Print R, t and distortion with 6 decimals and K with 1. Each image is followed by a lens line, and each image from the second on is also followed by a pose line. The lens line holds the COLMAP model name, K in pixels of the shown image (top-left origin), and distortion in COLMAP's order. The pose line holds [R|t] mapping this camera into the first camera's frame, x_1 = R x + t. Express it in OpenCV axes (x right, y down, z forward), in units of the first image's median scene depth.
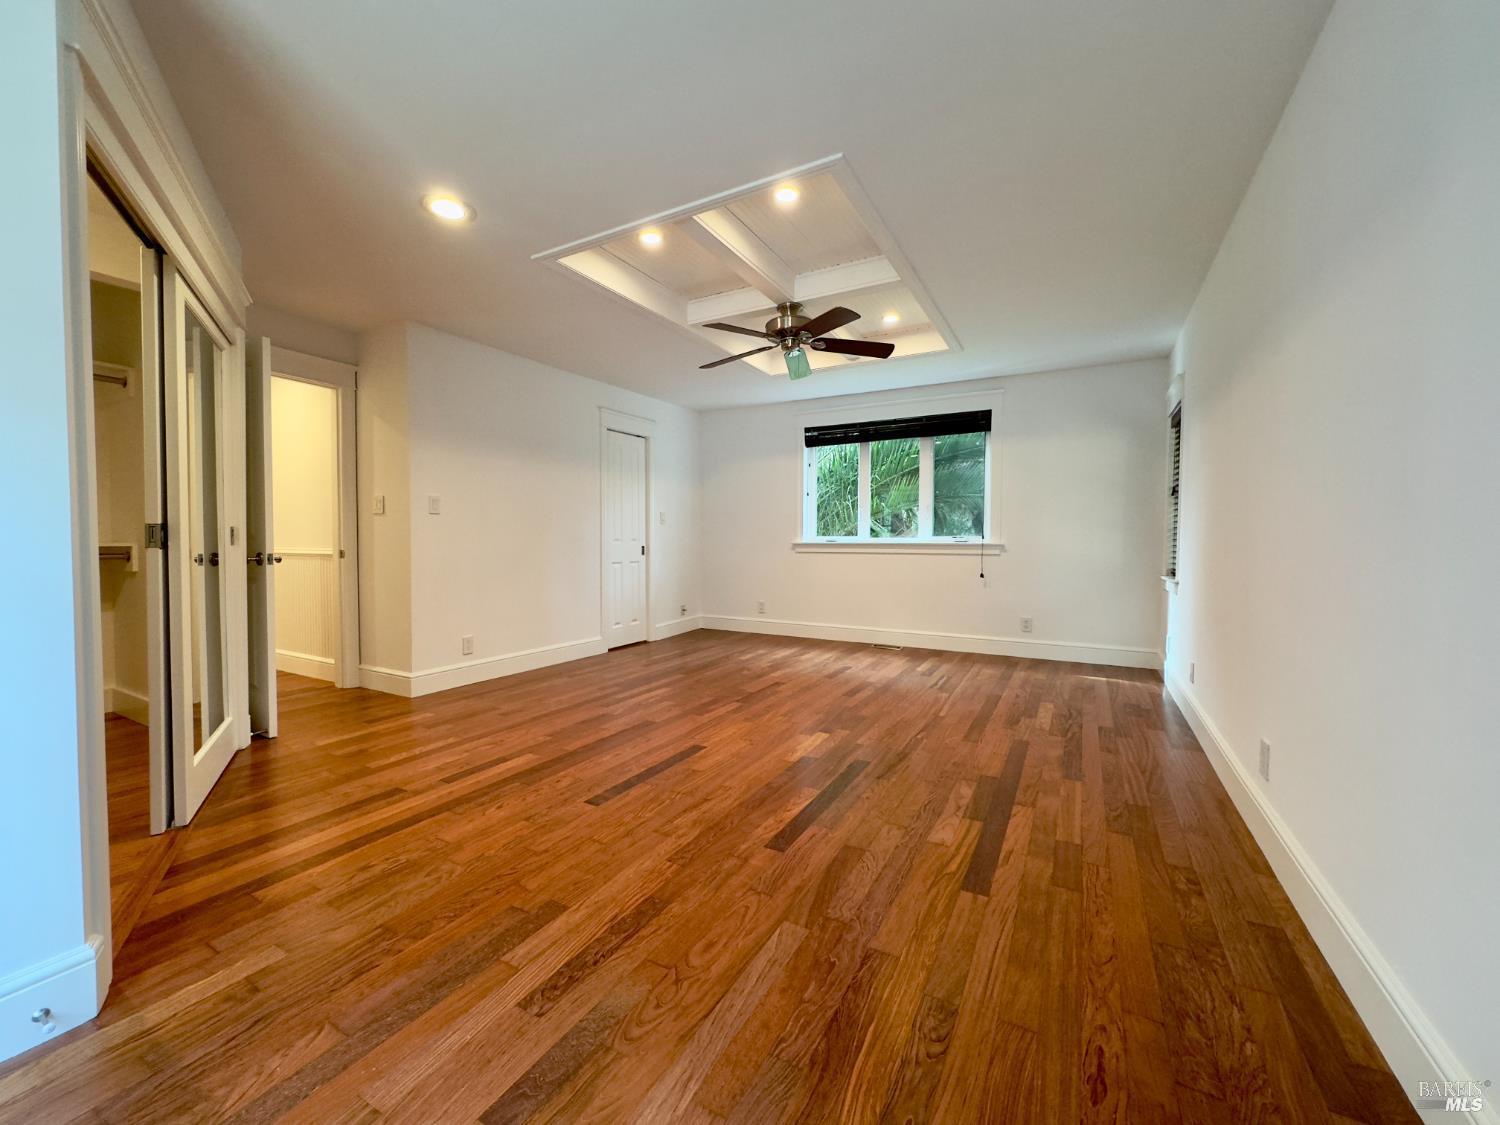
lens RADIAL K [[597.2, 0, 747.3], [0, 597.2, 557.9], [0, 0, 1]] dist [-0.002590, 0.000532]
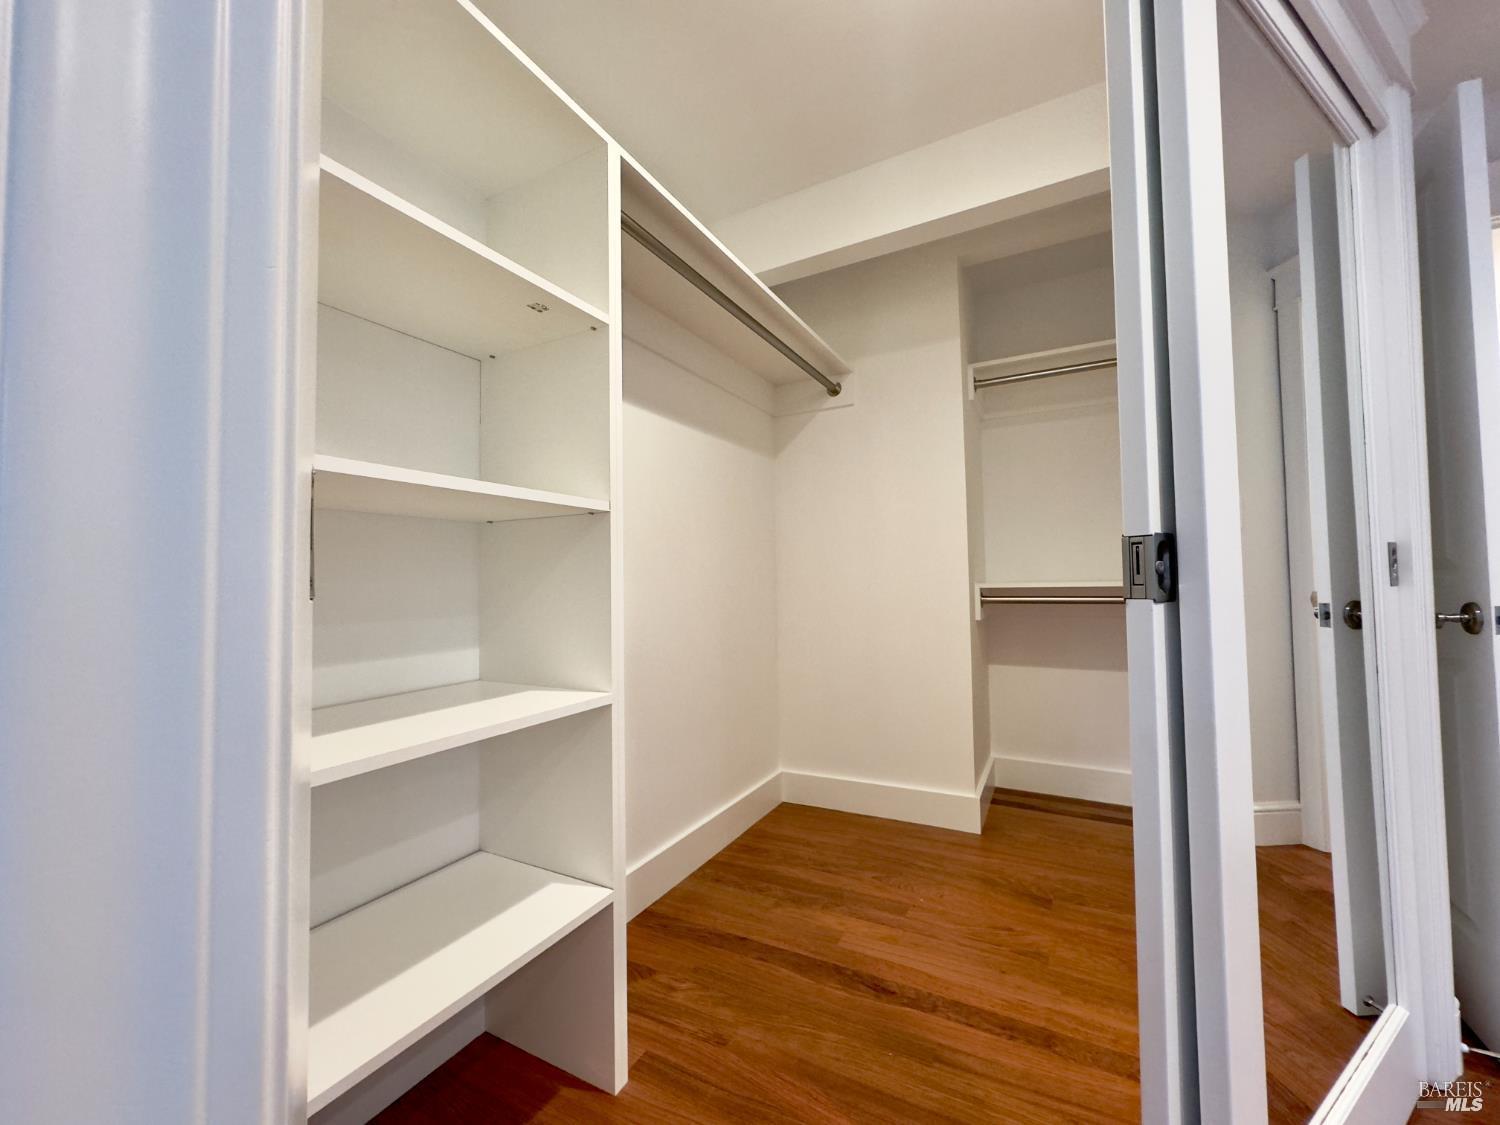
lens RADIAL K [[597.2, 0, 746.8], [0, 597.2, 559.1], [0, 0, 1]] dist [-0.002590, 0.000532]
pose [[0.012218, -0.041276, -0.999073, -0.431674], [-0.011549, 0.999075, -0.041417, -0.016599], [0.999859, 0.012044, 0.011730, 0.518457]]
